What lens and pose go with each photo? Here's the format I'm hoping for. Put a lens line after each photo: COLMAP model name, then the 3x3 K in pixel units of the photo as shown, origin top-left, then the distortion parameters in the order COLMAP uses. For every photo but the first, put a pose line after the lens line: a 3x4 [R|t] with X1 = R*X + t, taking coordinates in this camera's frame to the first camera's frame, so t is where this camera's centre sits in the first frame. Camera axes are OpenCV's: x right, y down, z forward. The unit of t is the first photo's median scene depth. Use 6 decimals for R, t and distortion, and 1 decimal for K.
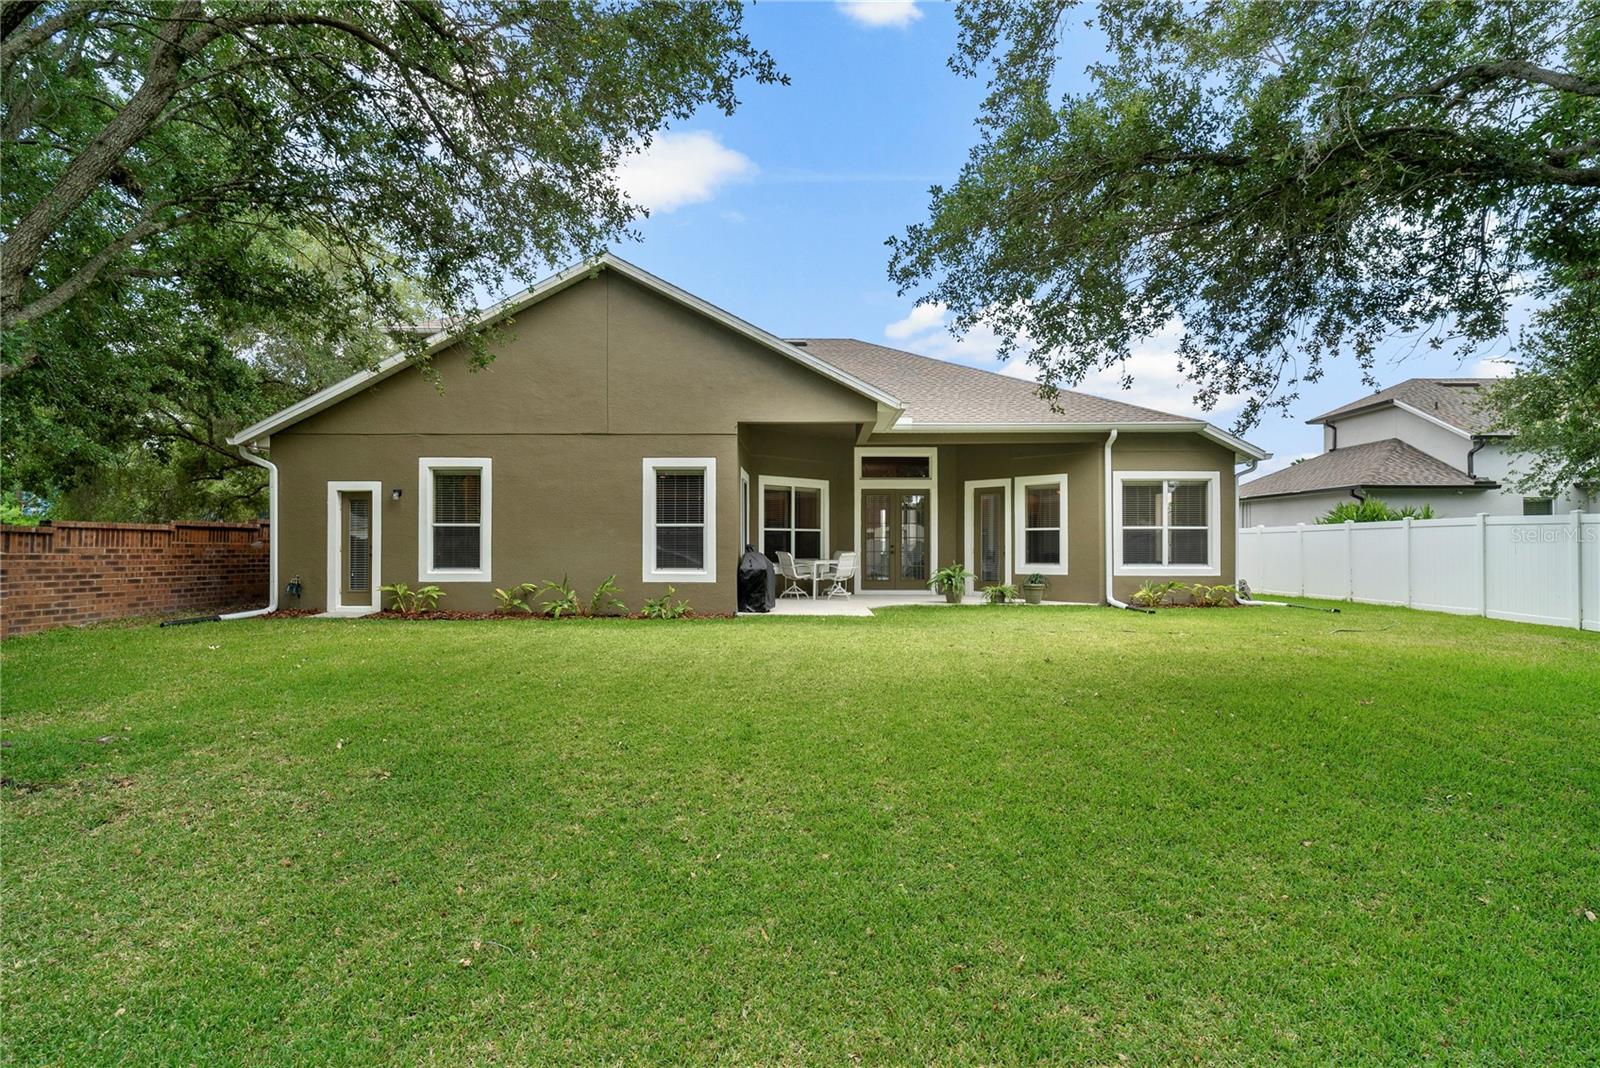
lens RADIAL K [[824.0, 0, 801.4], [0, 824.0, 526.3], [0, 0, 1]] dist [-0.003509, 0.000651]
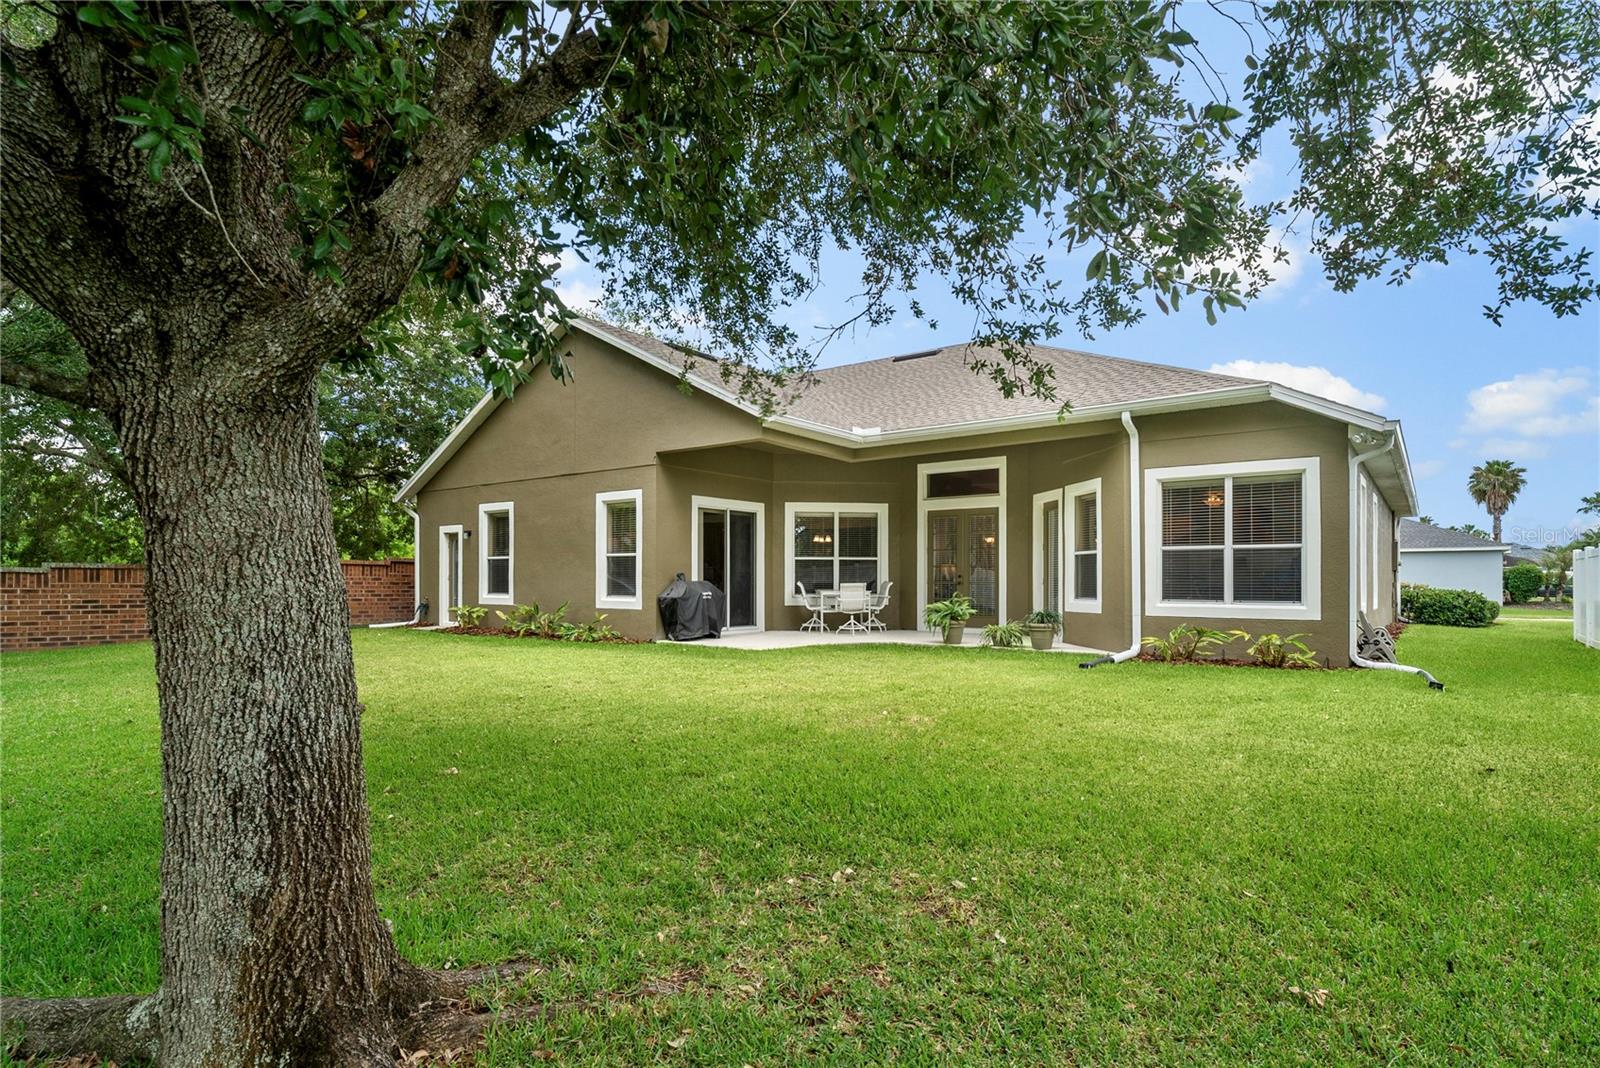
lens RADIAL K [[838.0, 0, 797.0], [0, 838.0, 565.3], [0, 0, 1]] dist [-0.003565, -0.000402]
pose [[0.798486, -0.010266, -0.601926, 0.582767], [0.011716, 0.999930, -0.001513, 0.014040], [0.601899, -0.005844, 0.798551, 0.239080]]
